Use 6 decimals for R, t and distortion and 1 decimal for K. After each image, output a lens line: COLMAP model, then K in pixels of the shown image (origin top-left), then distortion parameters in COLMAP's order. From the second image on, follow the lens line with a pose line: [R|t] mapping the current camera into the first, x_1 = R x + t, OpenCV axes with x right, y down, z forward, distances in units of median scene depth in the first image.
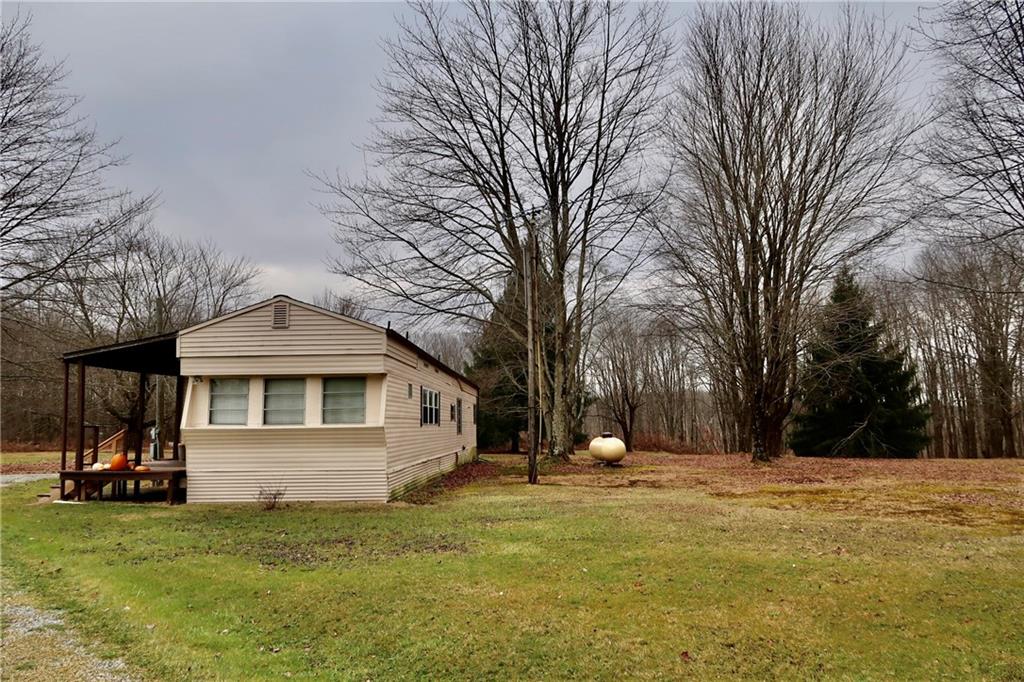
lens RADIAL K [[685.3, 0, 535.0], [0, 685.3, 340.6], [0, 0, 1]] dist [-0.038563, -0.001329]
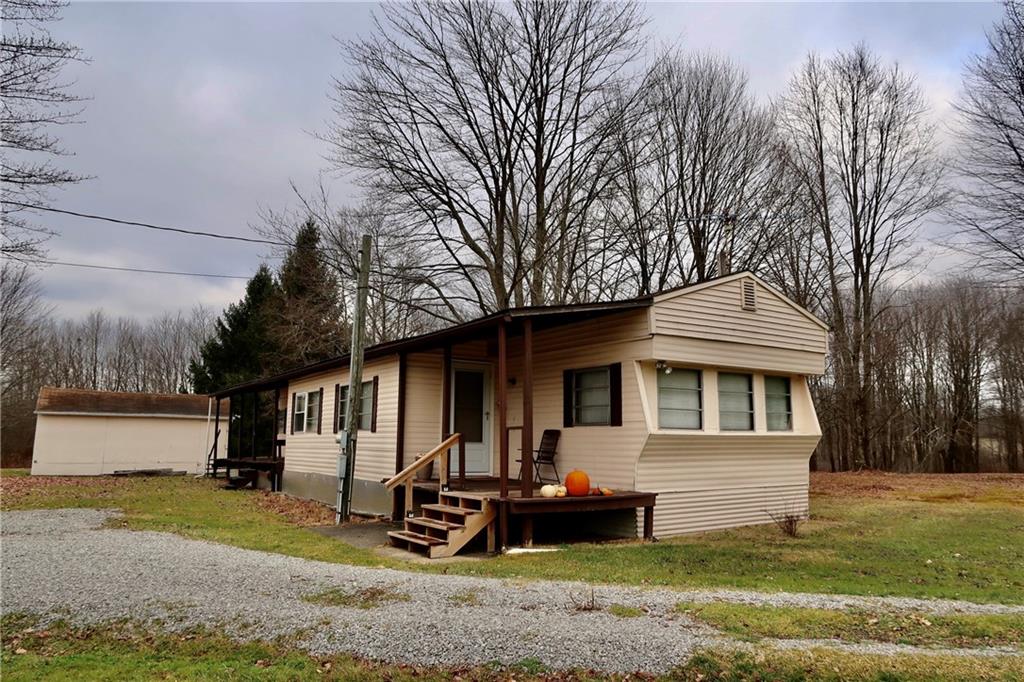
lens RADIAL K [[699.2, 0, 512.0], [0, 699.2, 341.0], [0, 0, 1]] dist [-0.023366, 0.002625]
pose [[0.825049, 0.098534, 0.556404, -1.041722], [-0.087794, 0.995074, -0.046034, 0.079011], [-0.558200, -0.010869, 0.829636, 0.456973]]
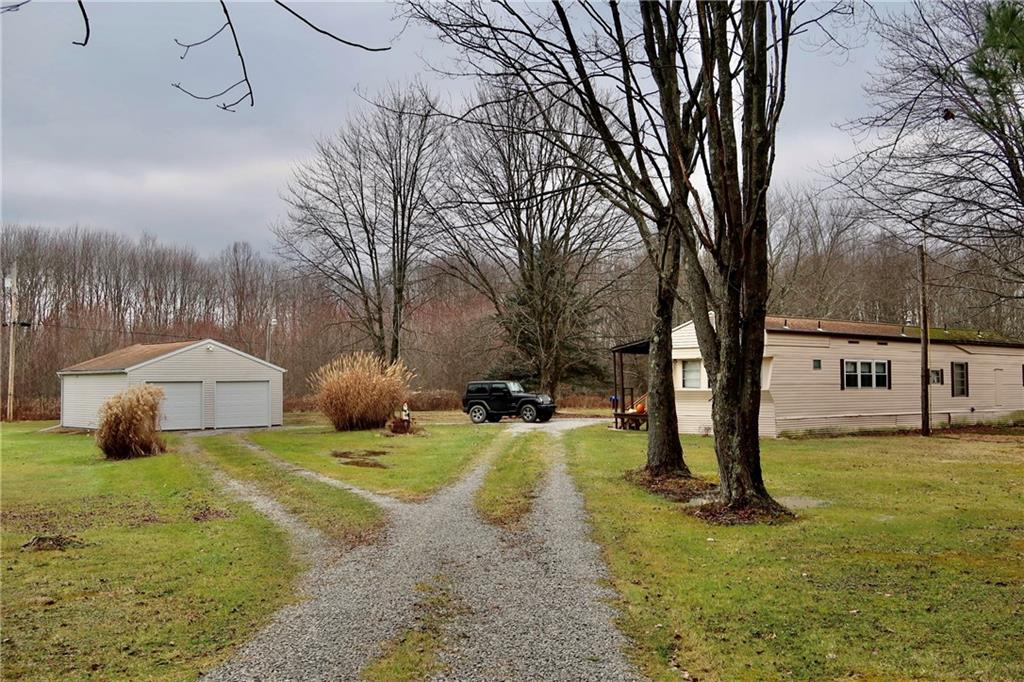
lens RADIAL K [[1018.2, 0, 512.0], [0, 1018.2, 341.0], [0, 0, 1]] dist [-0.012104, -0.005701]
pose [[0.692255, -0.019201, -0.721397, 1.035876], [0.082251, 0.995231, 0.052439, -0.156113], [0.716950, -0.095636, 0.690533, -1.016726]]
